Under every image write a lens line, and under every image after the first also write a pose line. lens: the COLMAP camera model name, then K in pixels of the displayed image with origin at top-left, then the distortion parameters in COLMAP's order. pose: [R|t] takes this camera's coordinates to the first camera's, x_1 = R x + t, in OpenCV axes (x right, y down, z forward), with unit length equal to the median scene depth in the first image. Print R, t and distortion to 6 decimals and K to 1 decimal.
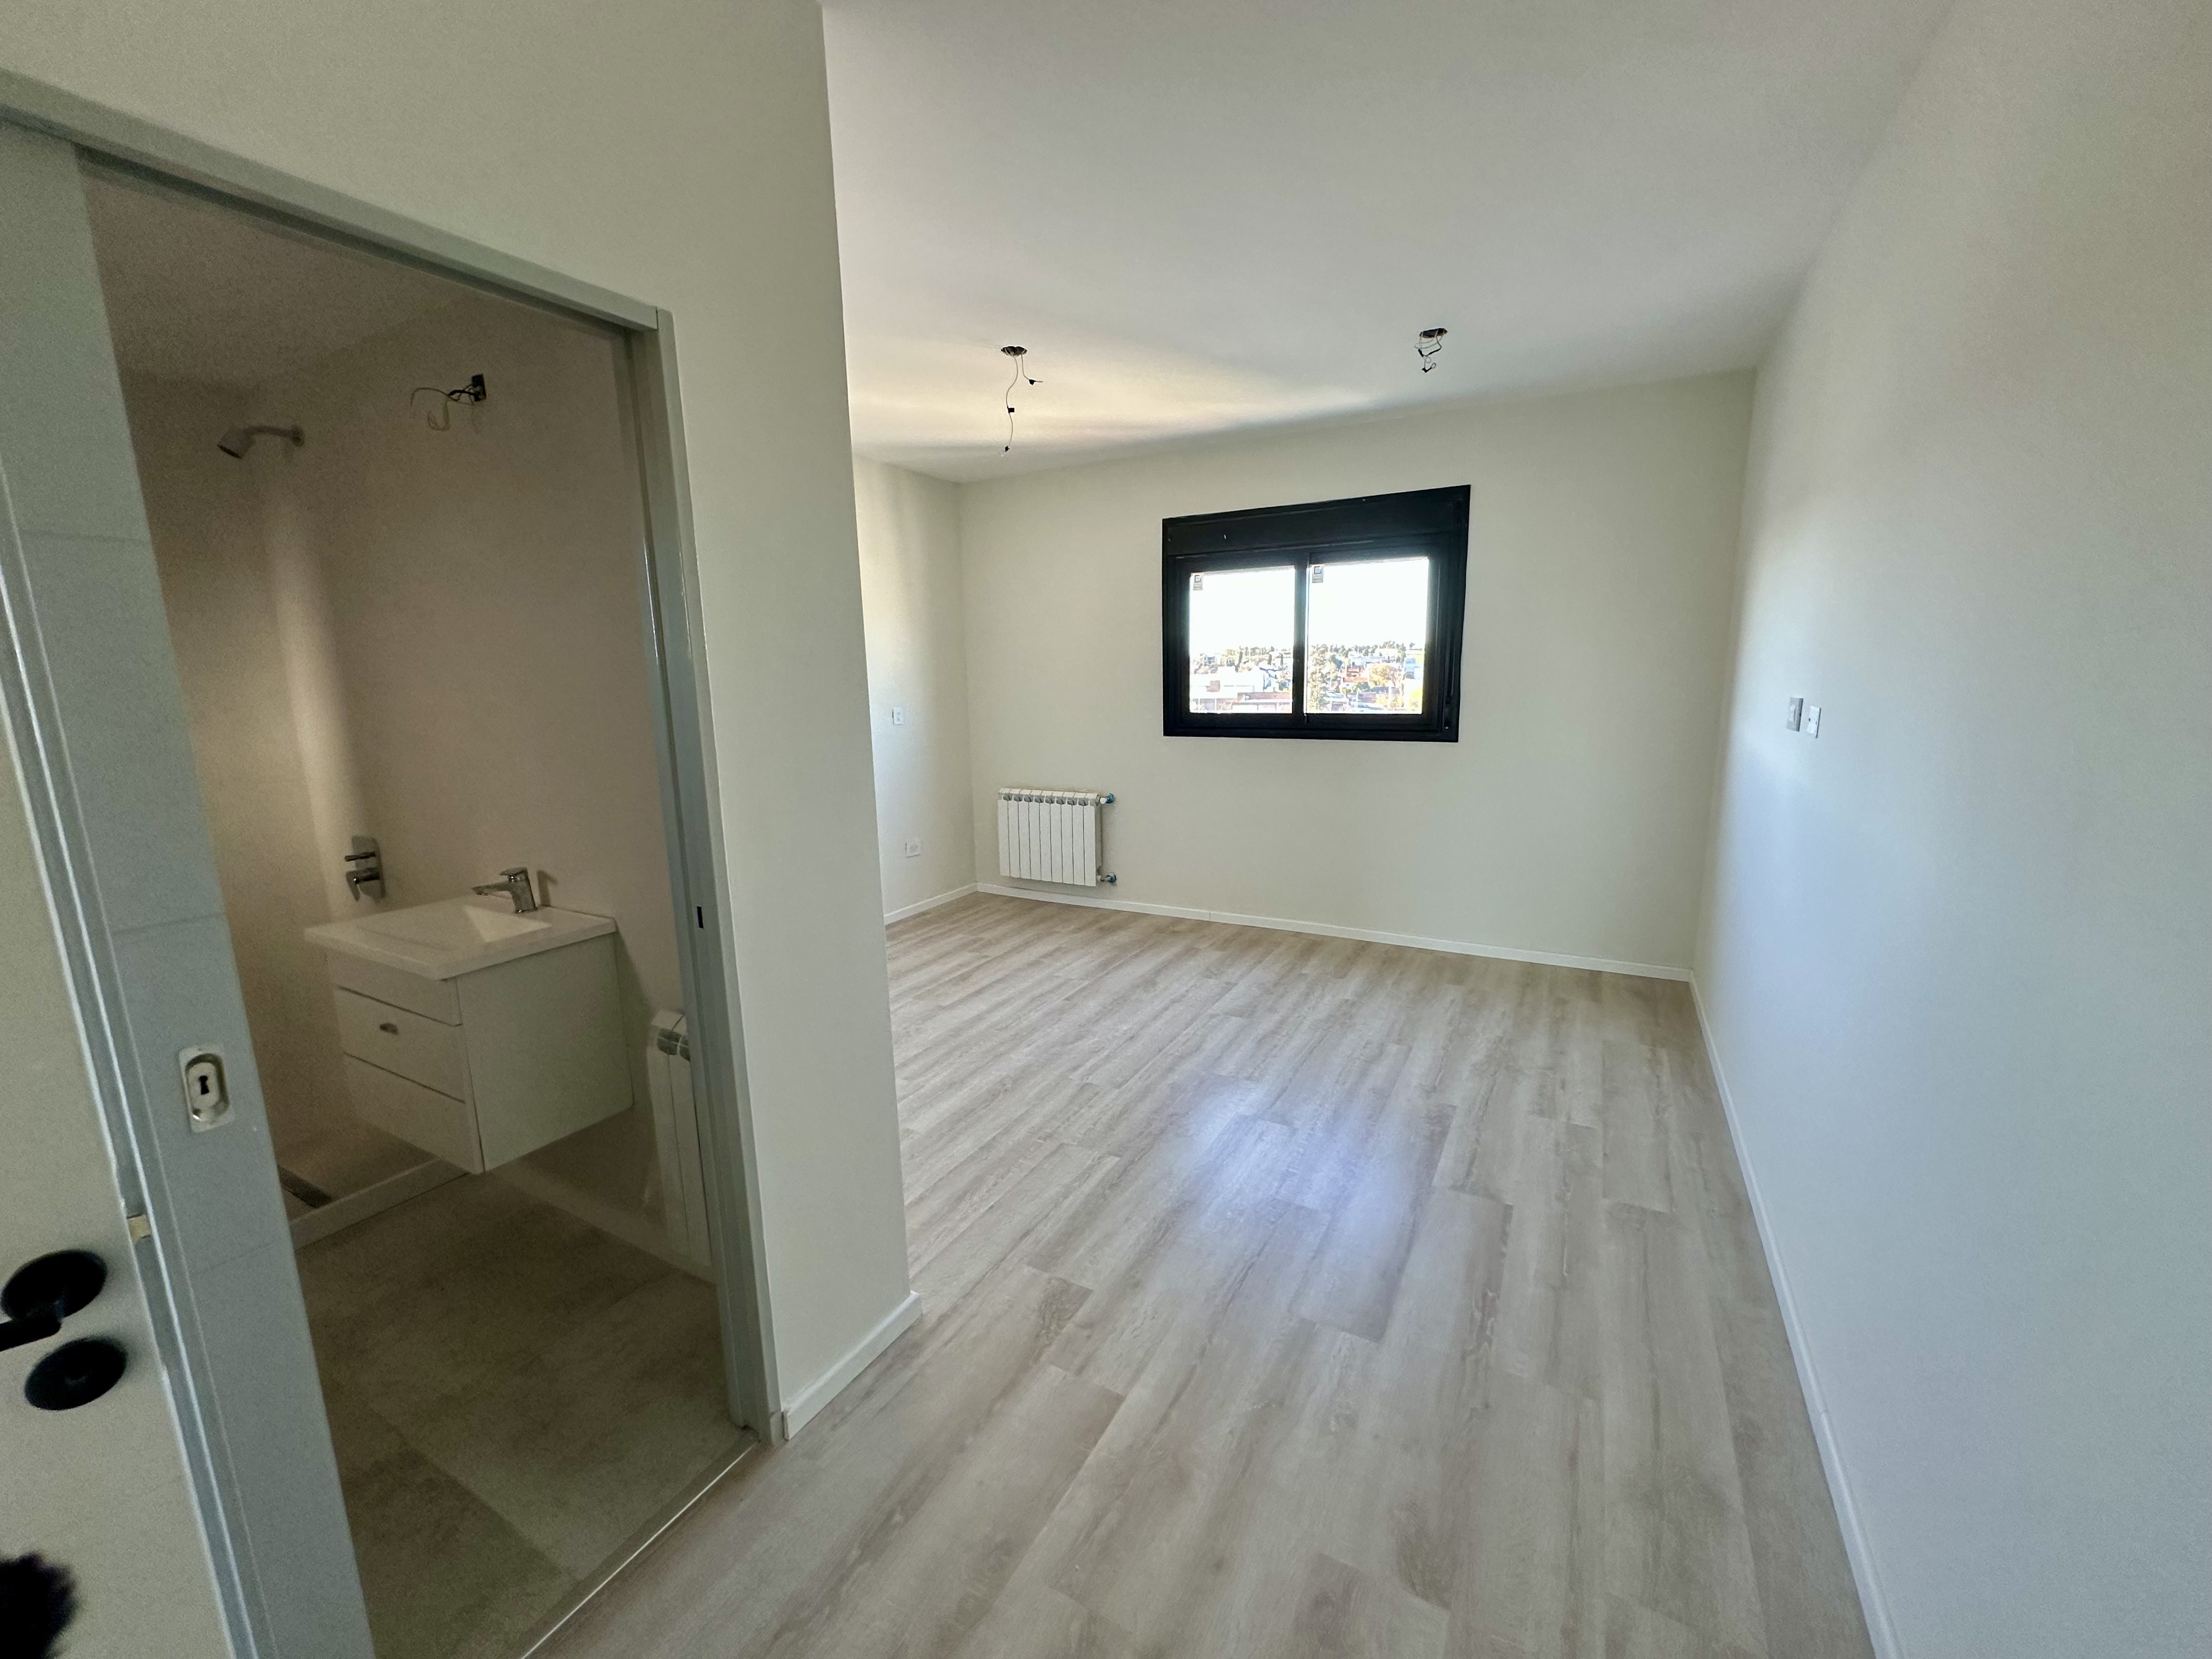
lens RADIAL K [[878.3, 0, 1097.9], [0, 878.3, 839.0], [0, 0, 1]] dist [-0.001400, -0.000318]
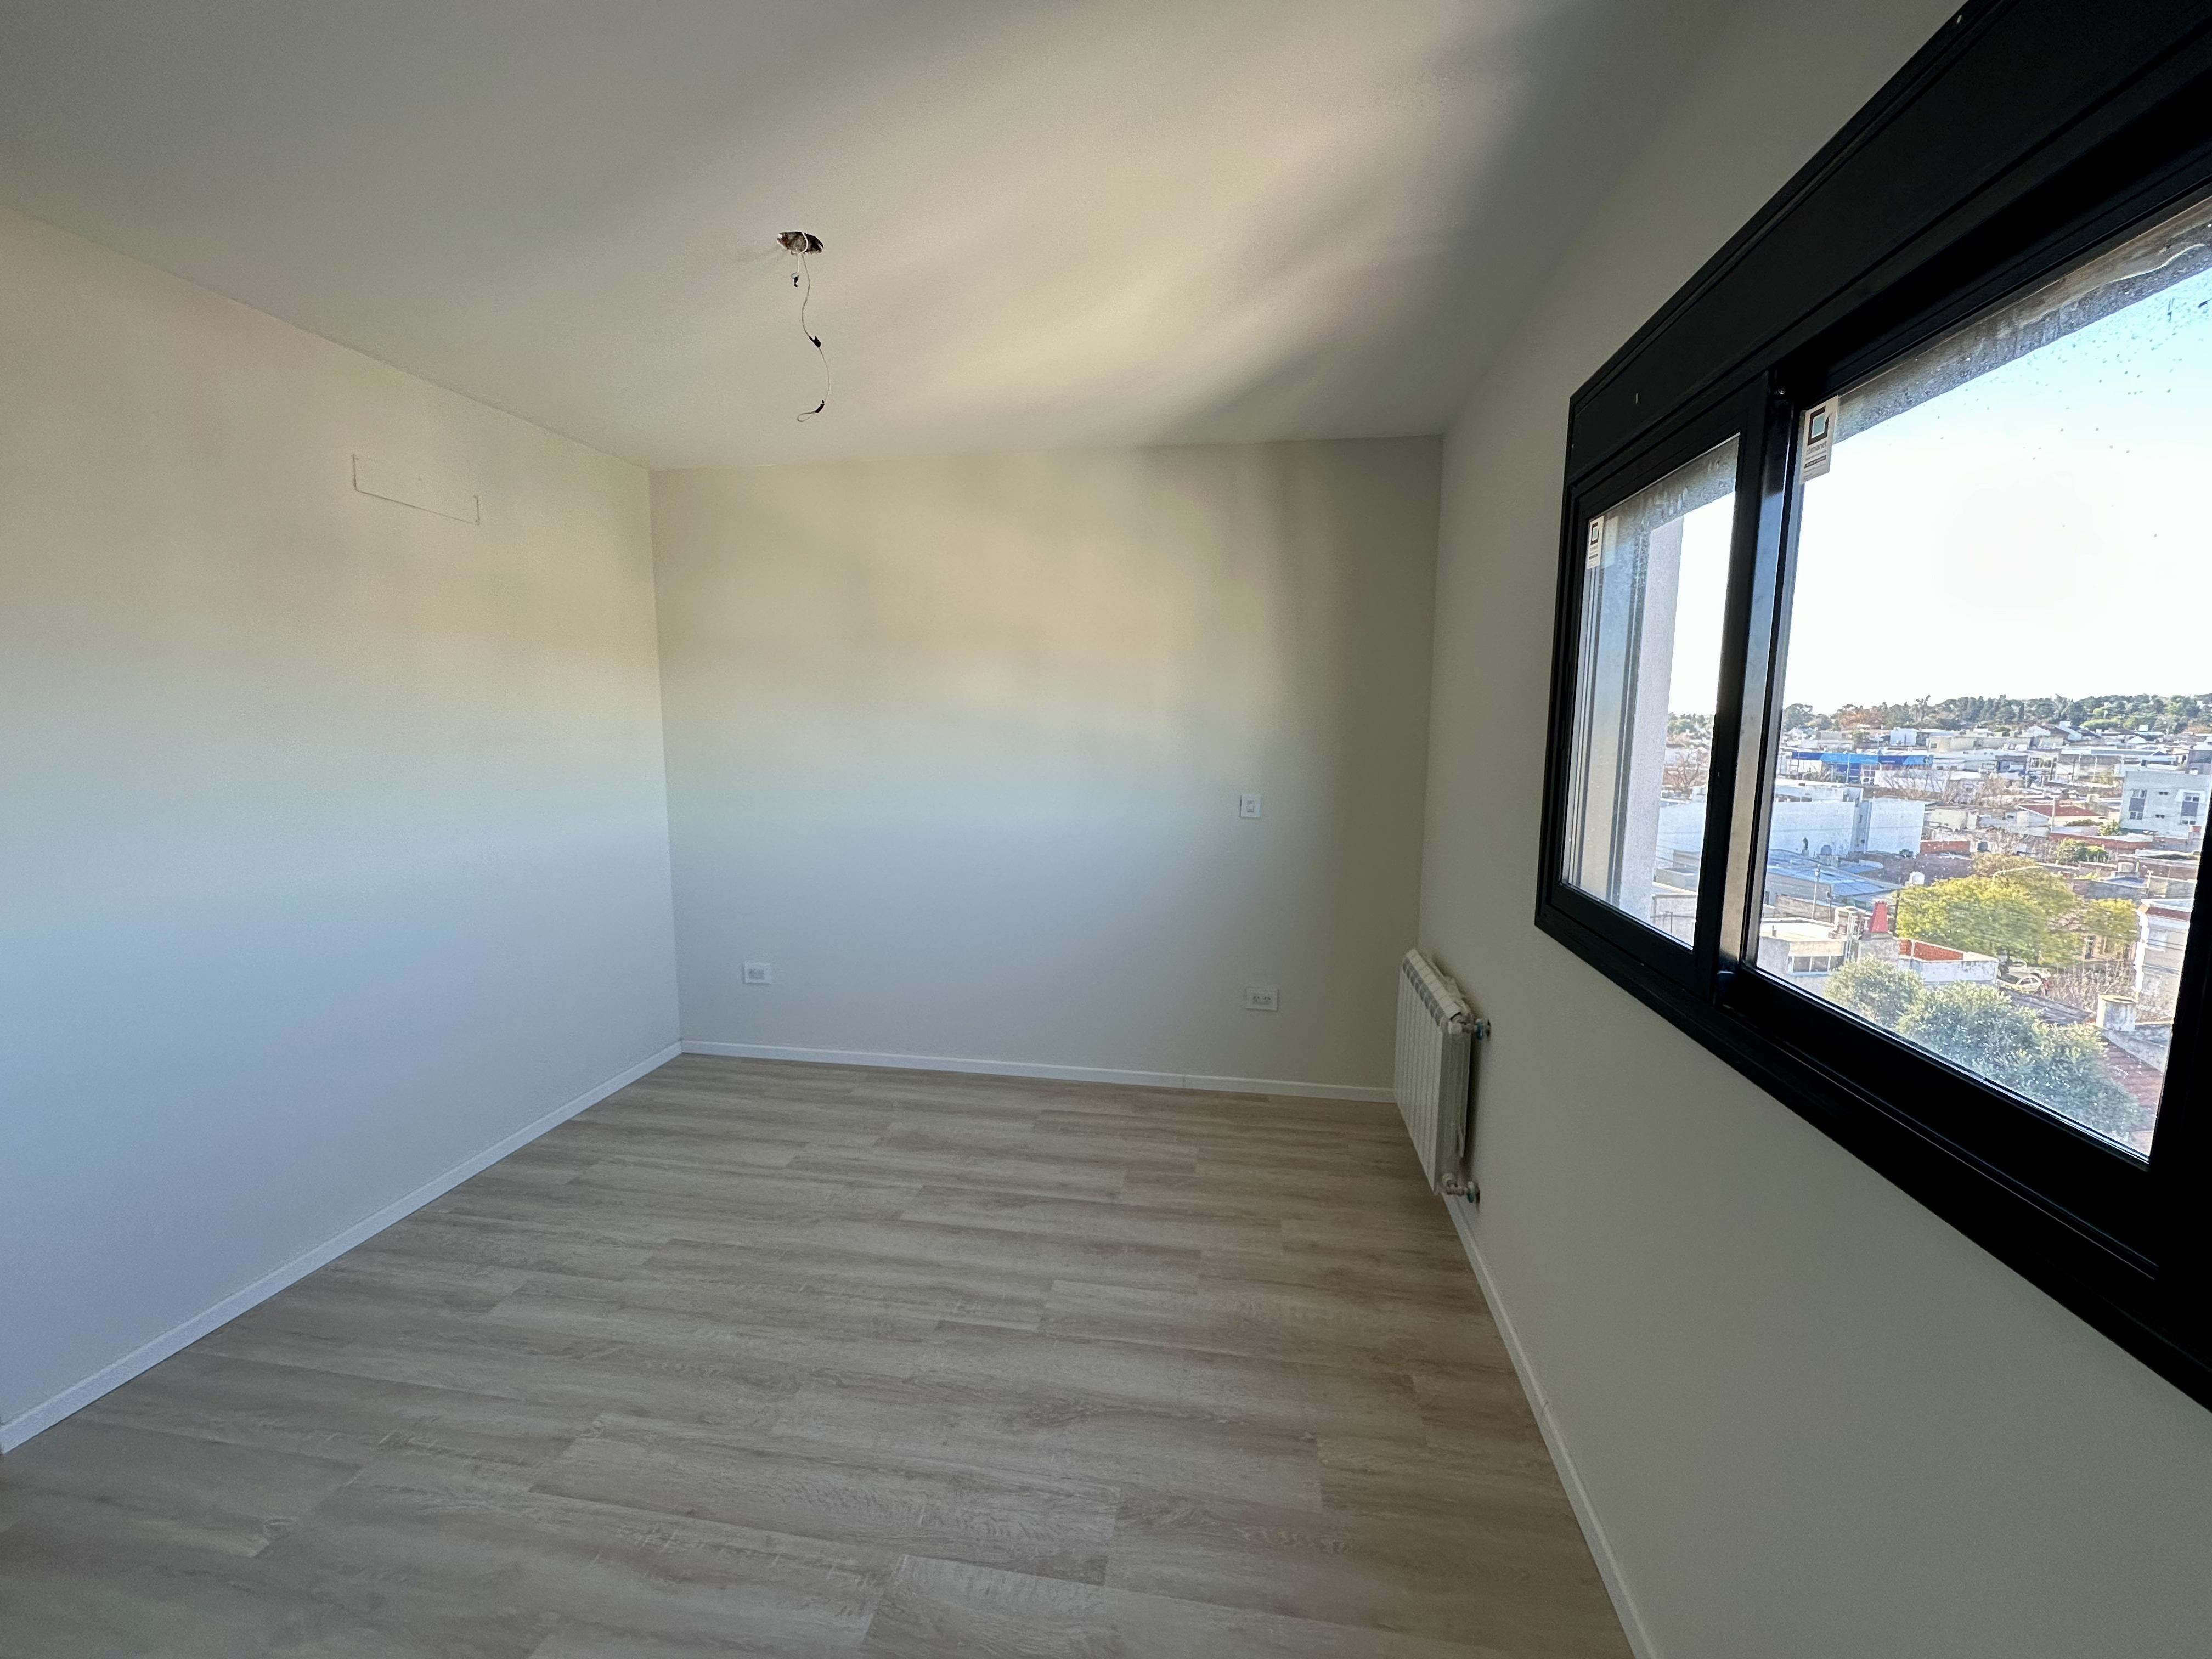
lens RADIAL K [[878.3, 0, 1100.7], [0, 878.3, 833.3], [0, 0, 1]] dist [-0.001400, -0.000318]
pose [[0.339518, 0.139076, -0.930261, 0.444020], [-0.187338, 0.979192, 0.078019, -0.178099], [0.921755, 0.147784, 0.358508, 0.765538]]
